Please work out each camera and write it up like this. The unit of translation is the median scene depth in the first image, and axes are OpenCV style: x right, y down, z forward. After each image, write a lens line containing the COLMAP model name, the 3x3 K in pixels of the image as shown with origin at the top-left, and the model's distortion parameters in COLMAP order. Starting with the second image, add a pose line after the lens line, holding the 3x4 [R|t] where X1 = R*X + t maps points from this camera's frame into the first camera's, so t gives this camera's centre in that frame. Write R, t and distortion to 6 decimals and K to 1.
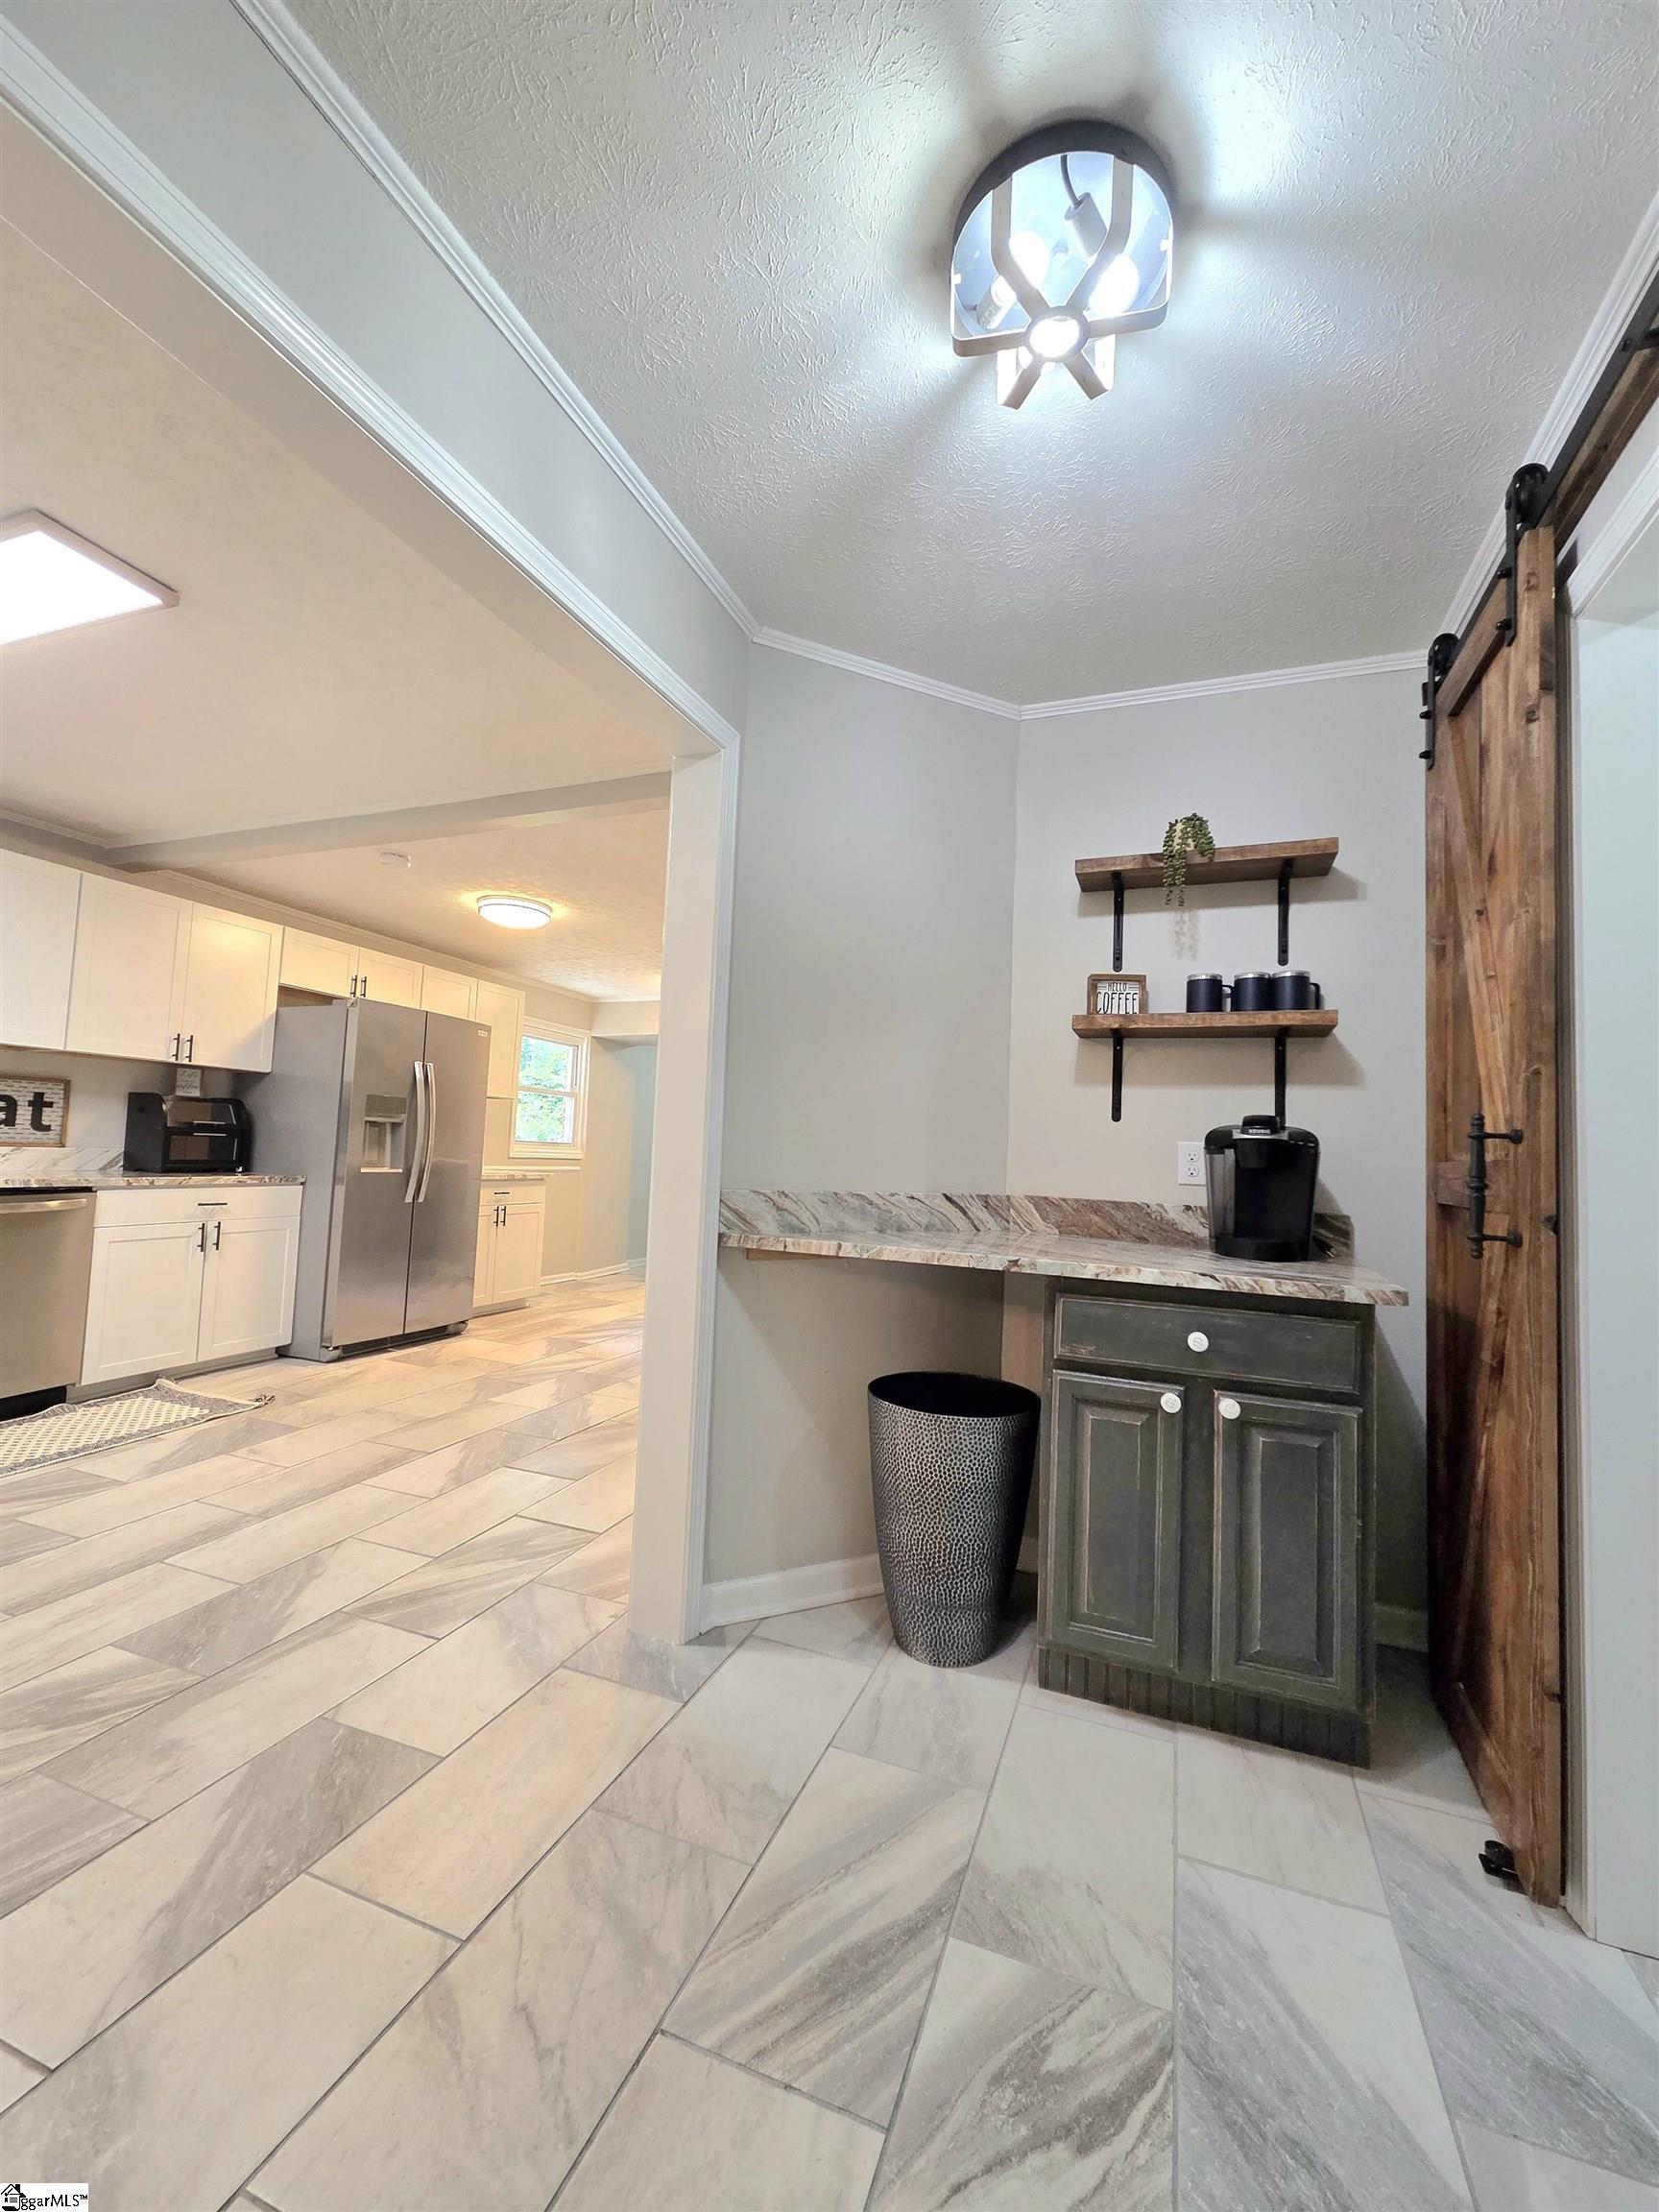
lens RADIAL K [[906.6, 0, 832.2], [0, 906.6, 1093.4], [0, 0, 1]] dist [0.003737, -0.000768]
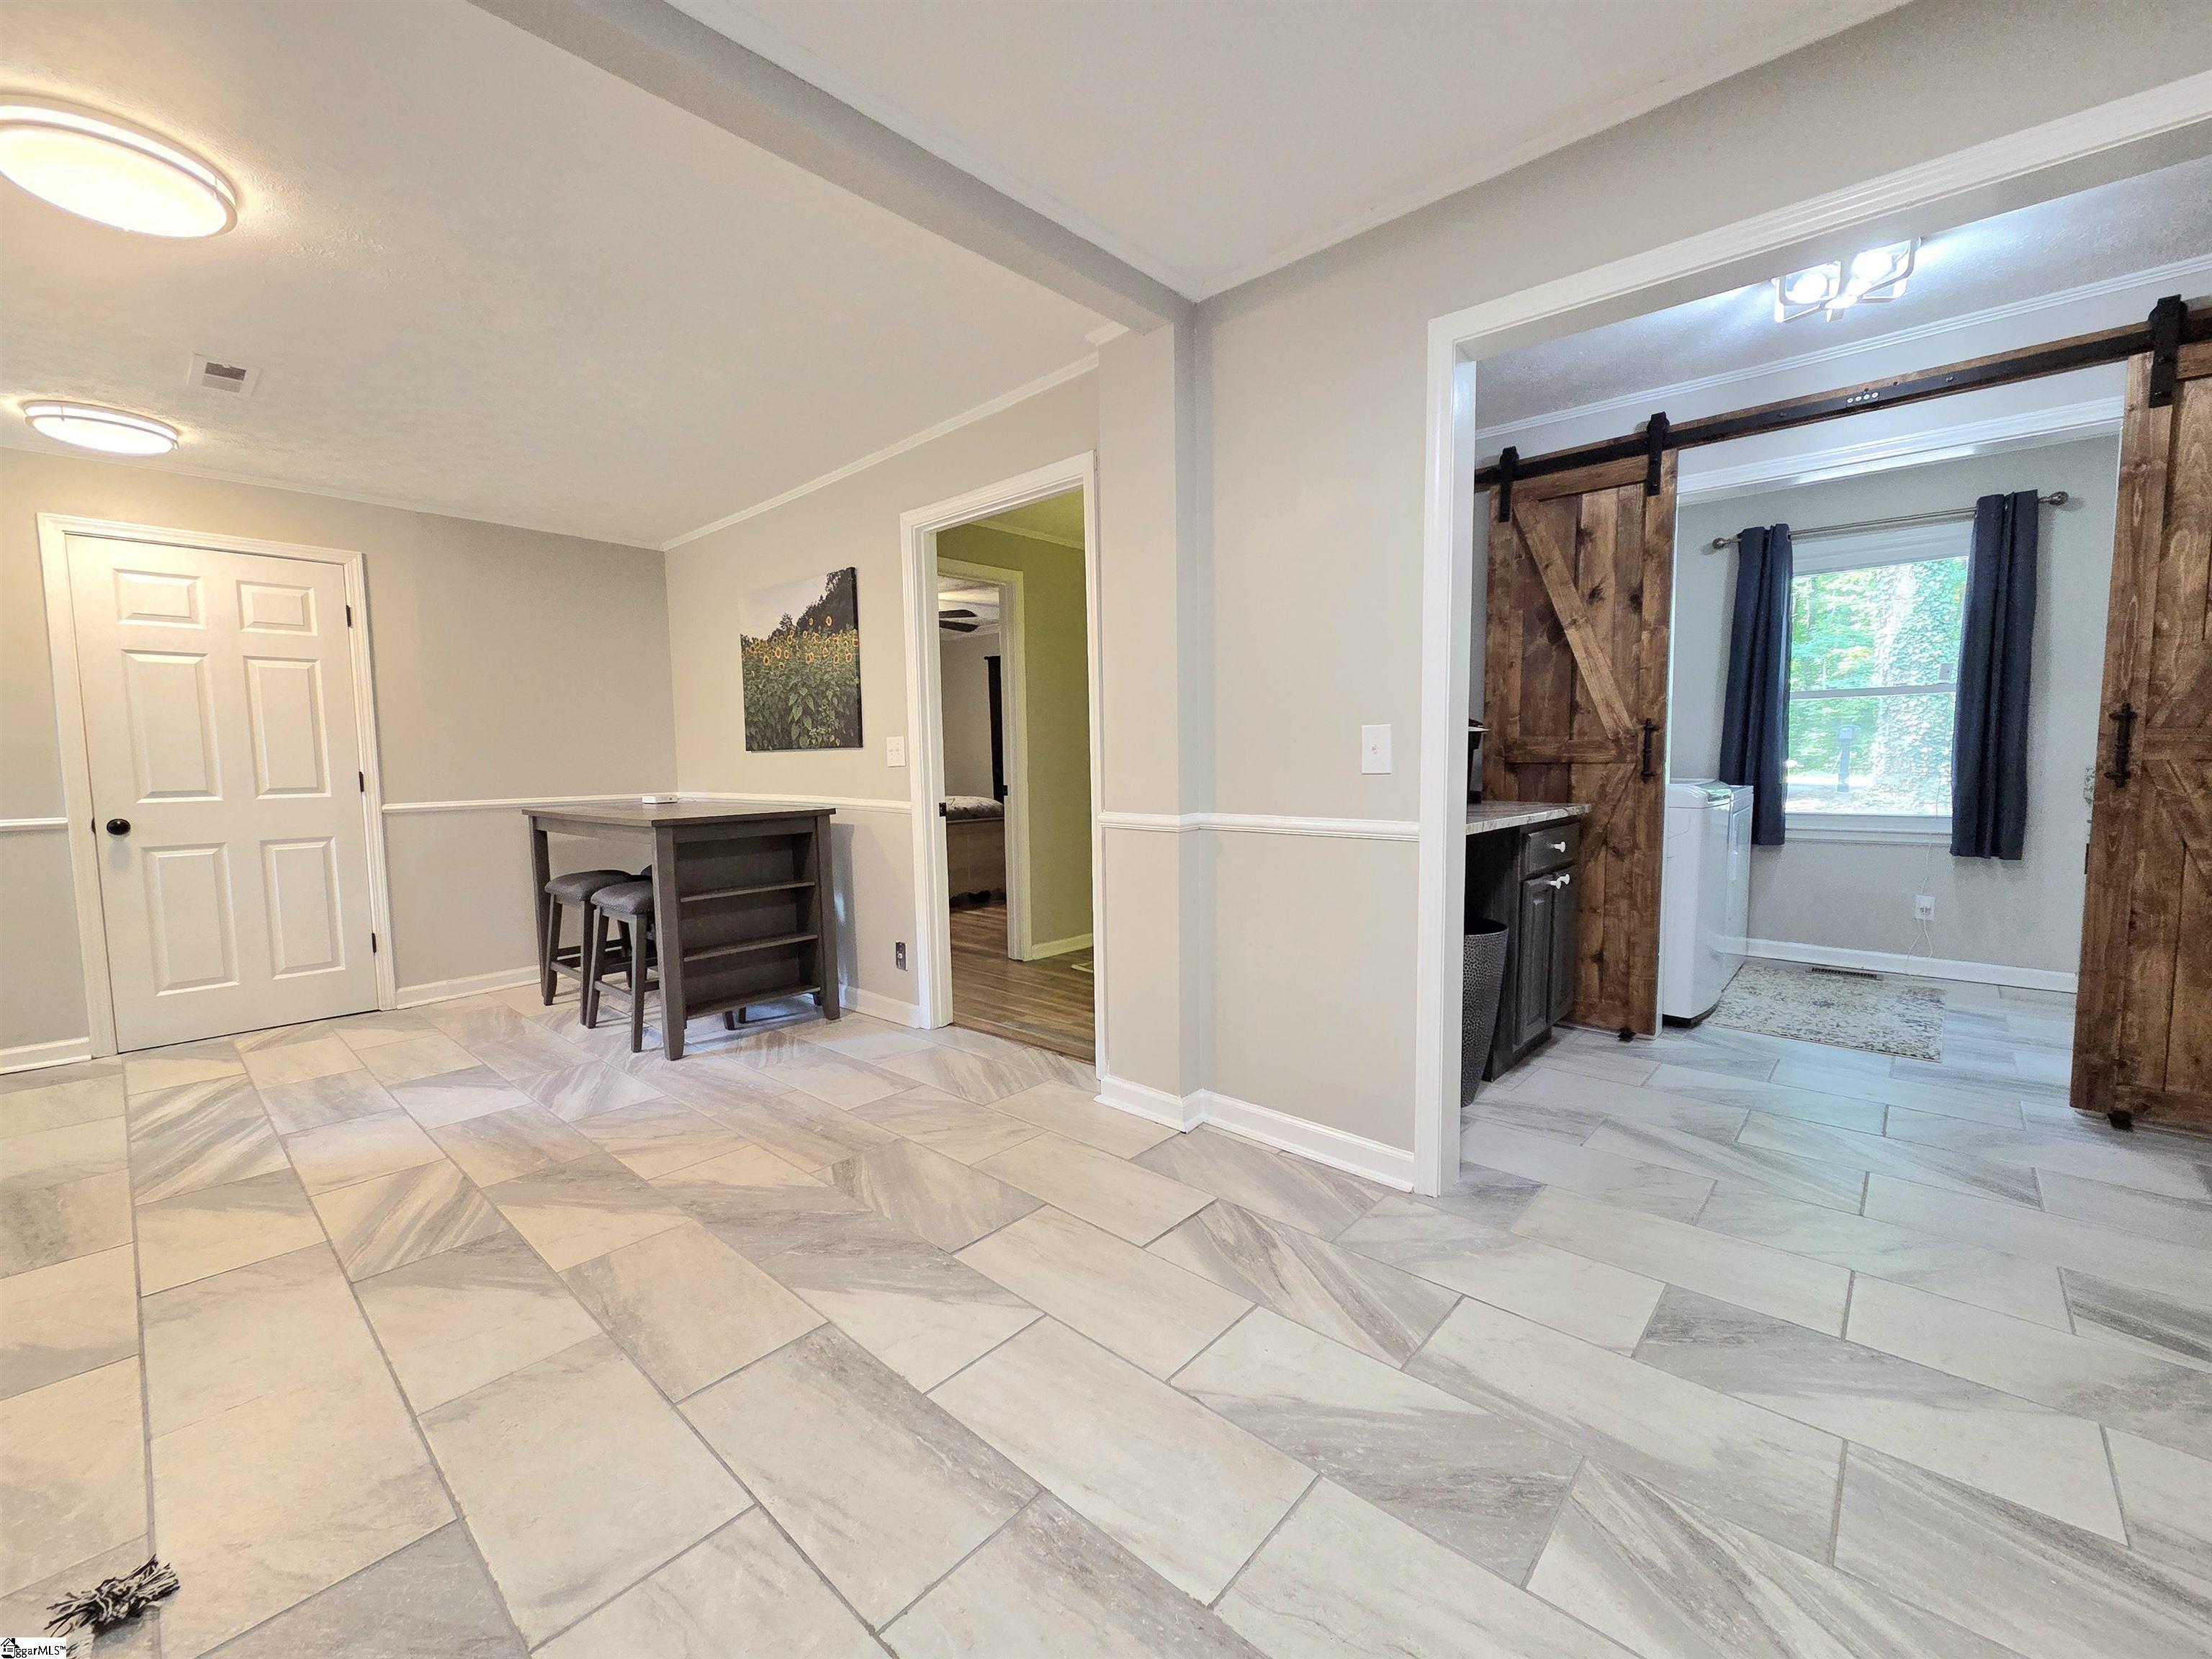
lens RADIAL K [[906.6, 0, 1104.3], [0, 906.6, 824.9], [0, 0, 1]] dist [0.003737, -0.000768]
pose [[0.366434, -0.117782, 0.922959, -1.177555], [-0.031781, 0.989792, 0.138929, 0.008891], [-0.929901, -0.080240, 0.358950, 0.903960]]
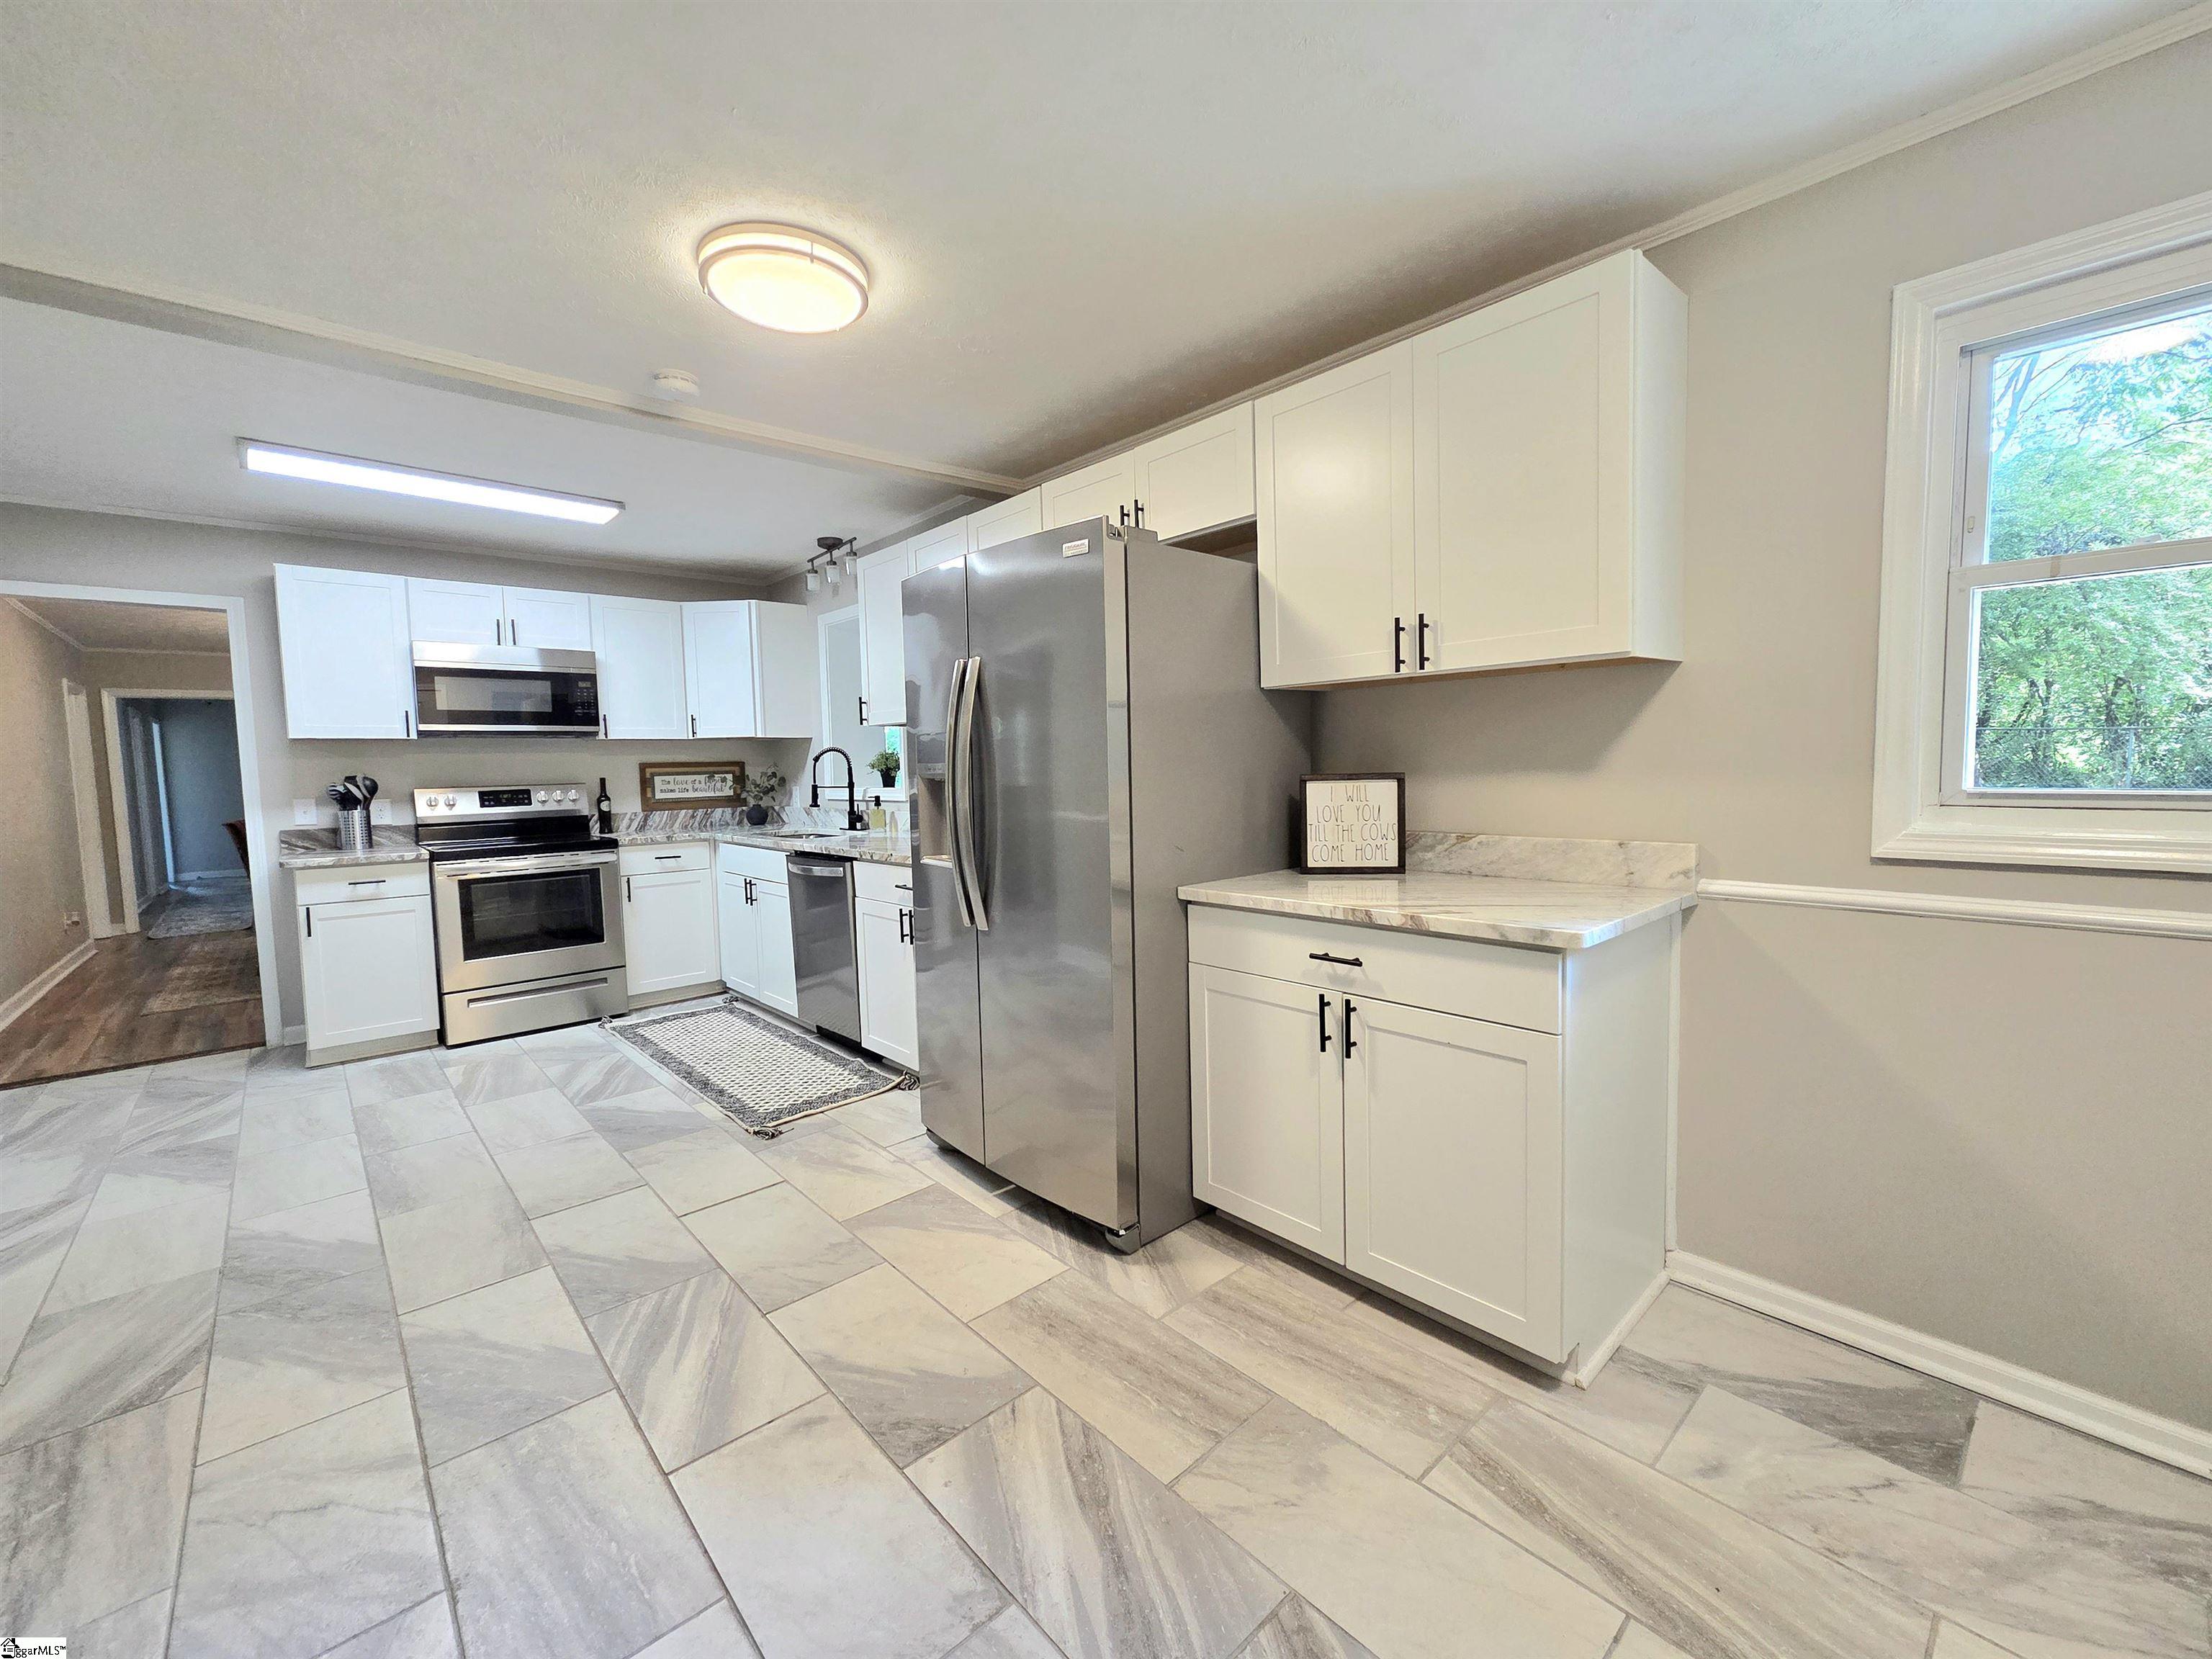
lens RADIAL K [[906.6, 0, 1108.8], [0, 906.6, 824.4], [0, 0, 1]] dist [0.003737, -0.000768]
pose [[-0.456384, 0.033424, -0.889155, -0.059218], [0.068804, 0.997628, 0.002185, 0.128898], [0.887119, -0.060180, -0.457601, 2.647375]]
